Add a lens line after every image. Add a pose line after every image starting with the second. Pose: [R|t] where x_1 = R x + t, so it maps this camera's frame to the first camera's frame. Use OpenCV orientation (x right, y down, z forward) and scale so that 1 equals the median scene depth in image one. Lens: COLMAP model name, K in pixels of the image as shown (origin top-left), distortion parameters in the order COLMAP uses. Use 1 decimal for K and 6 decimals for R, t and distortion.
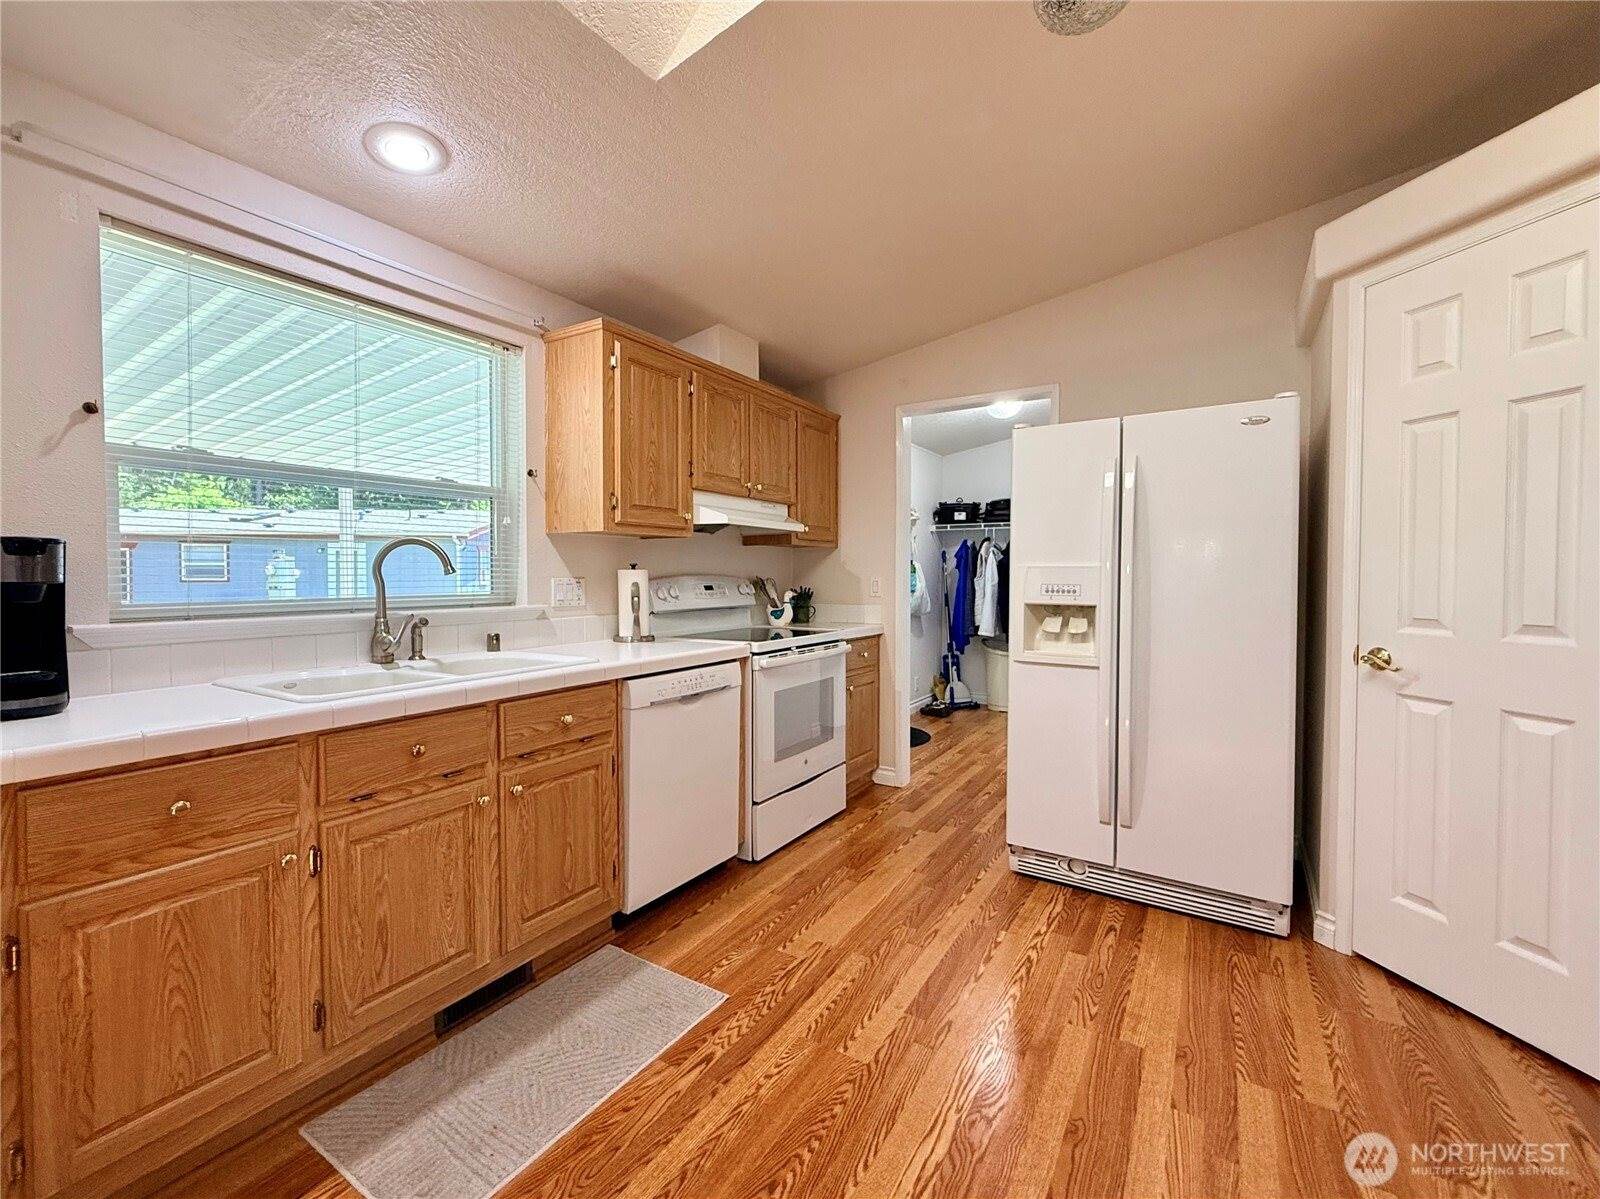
lens RADIAL K [[683.8, 0, 795.6], [0, 683.8, 586.6], [0, 0, 1]] dist [0.000009, 0.000523]
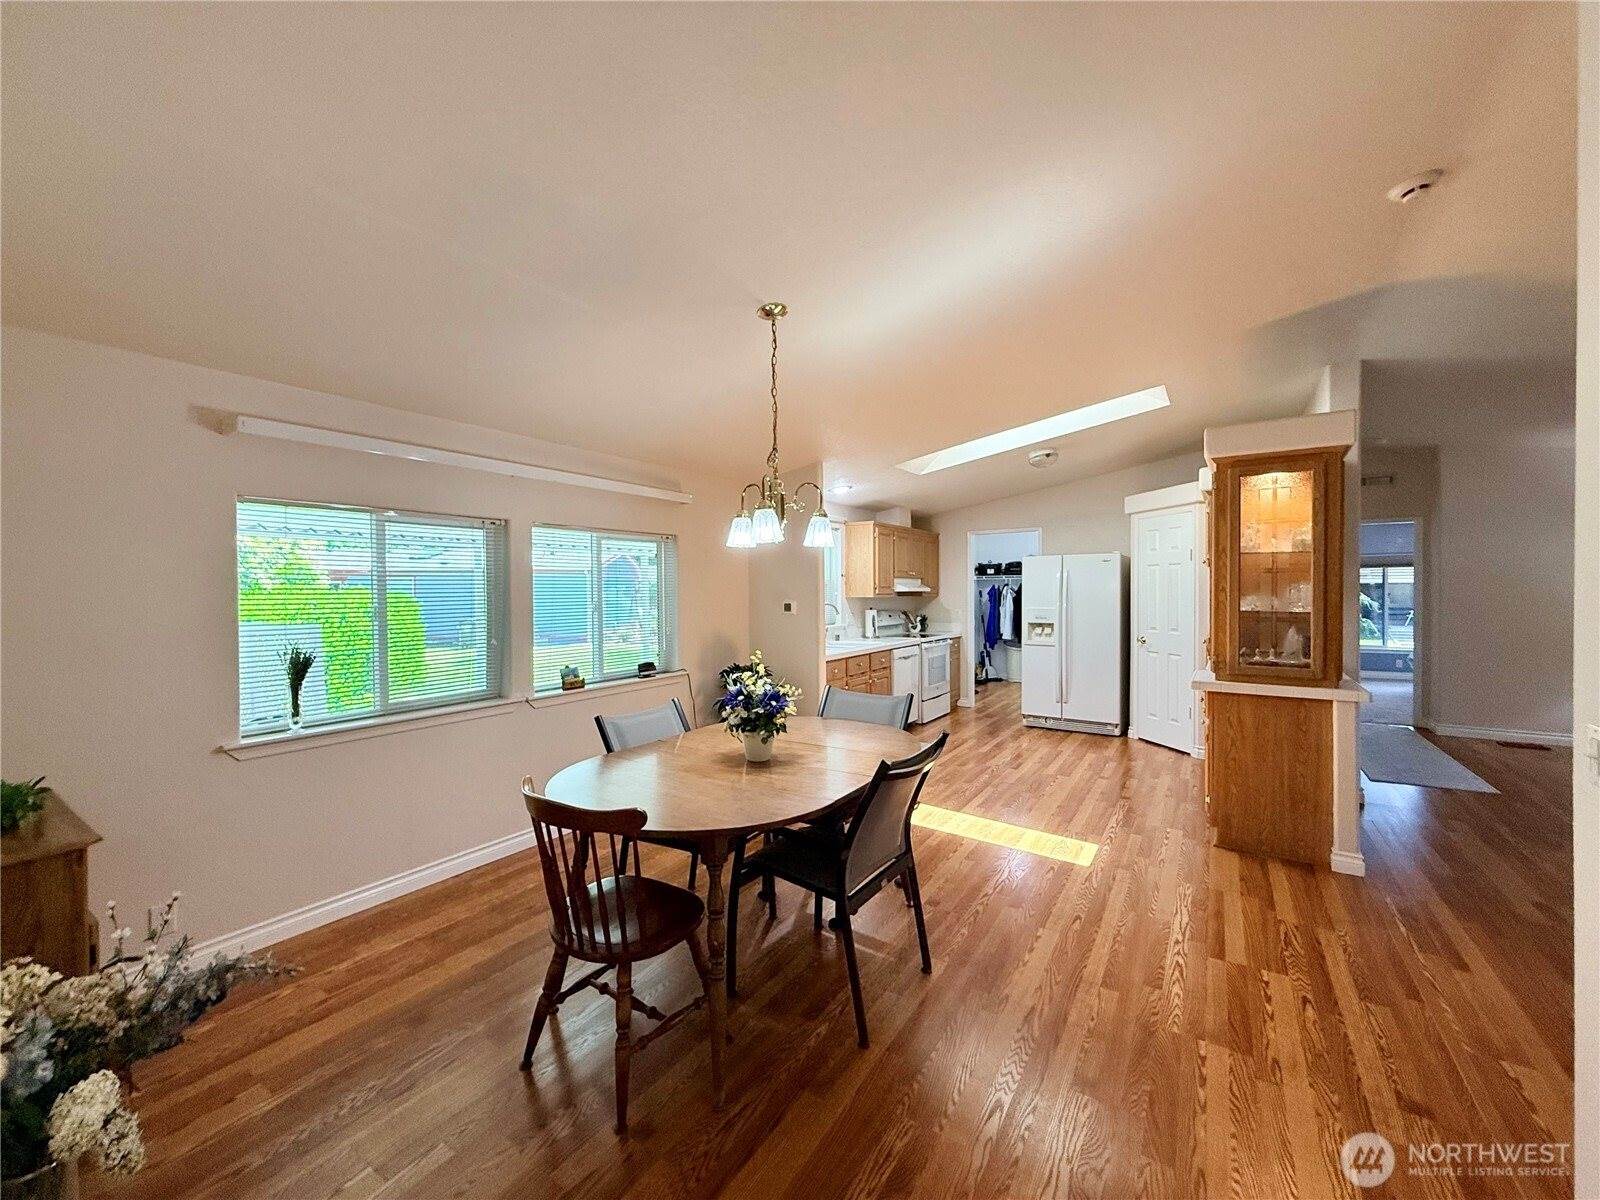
lens RADIAL K [[639.3, 0, 796.8], [0, 639.3, 600.0], [0, 0, 1]] dist [0.000914, 0.000141]
pose [[0.999655, -0.007895, -0.025061, -0.498729], [0.007760, 0.999955, -0.005487, -0.055844], [0.025103, 0.005291, 0.999671, -1.506740]]
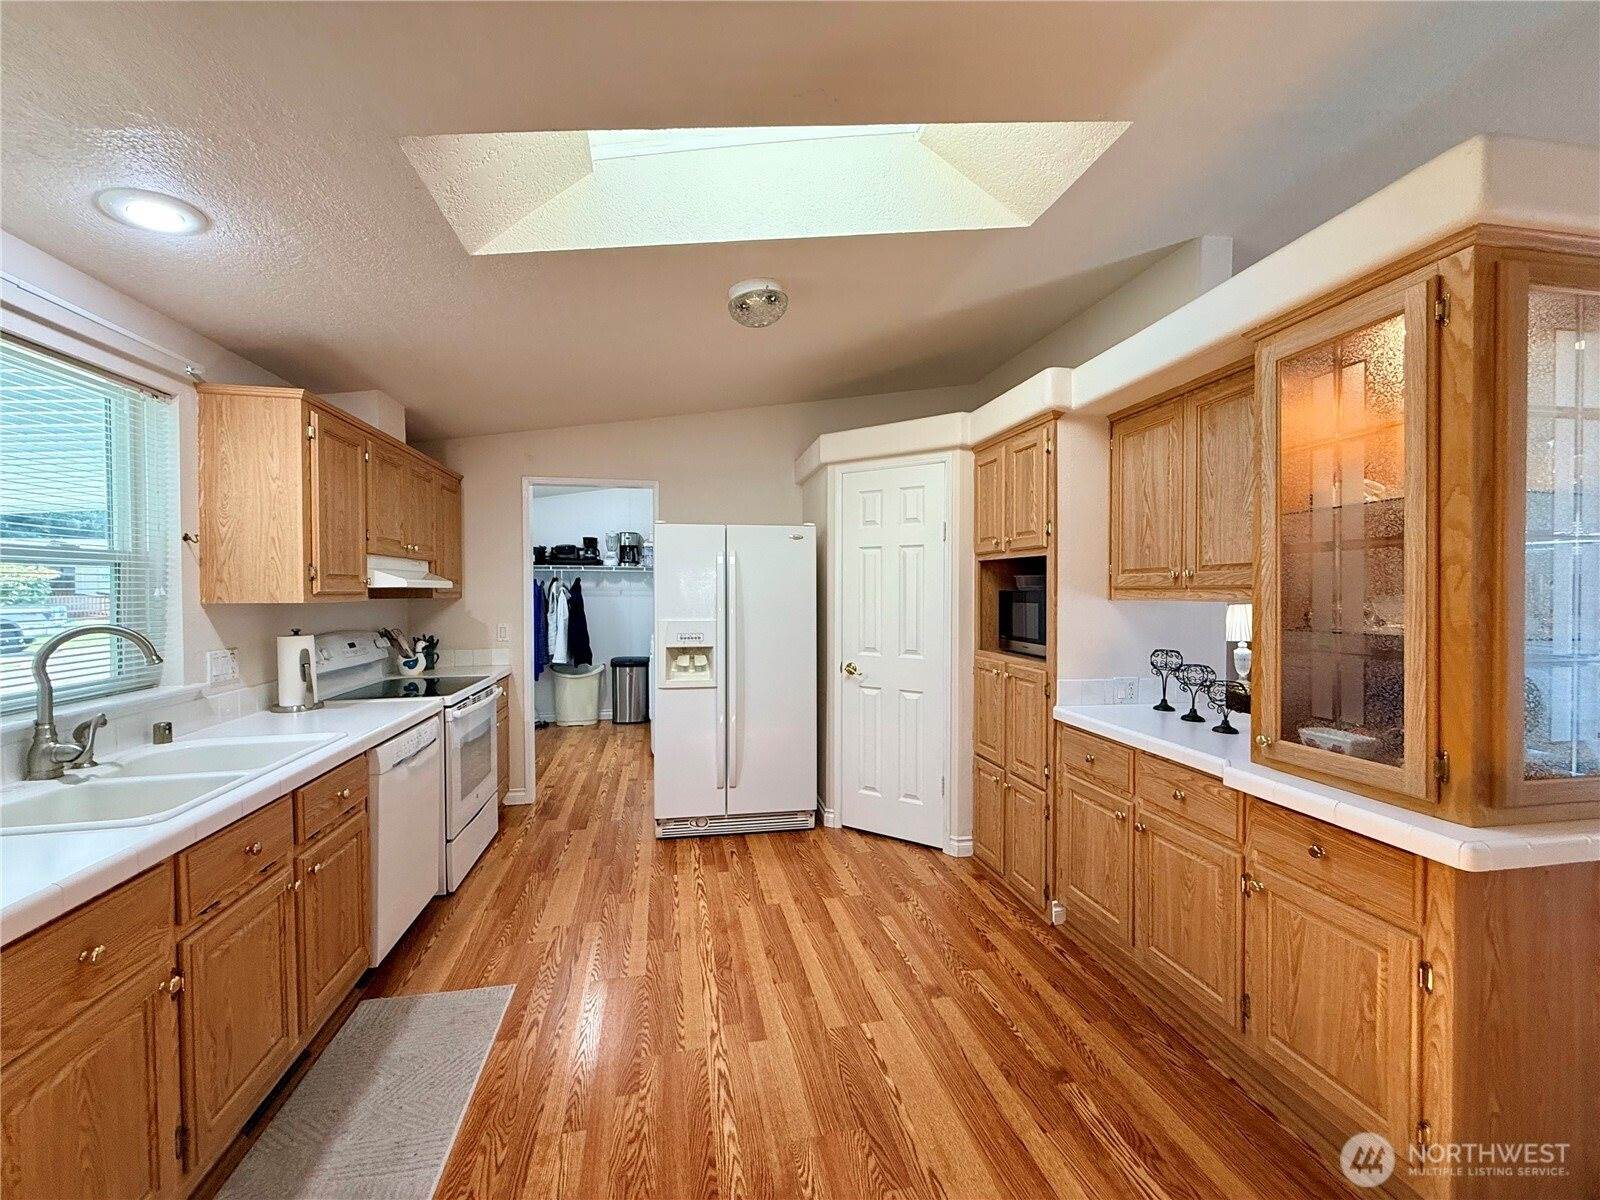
lens RADIAL K [[639.3, 0, 796.8], [0, 639.3, 600.0], [0, 0, 1]] dist [0.000914, 0.000141]
pose [[0.725282, -0.013683, 0.688316, -0.381171], [0.013766, 0.999891, 0.005371, -0.077046], [-0.688314, 0.005580, 0.725391, -0.153156]]
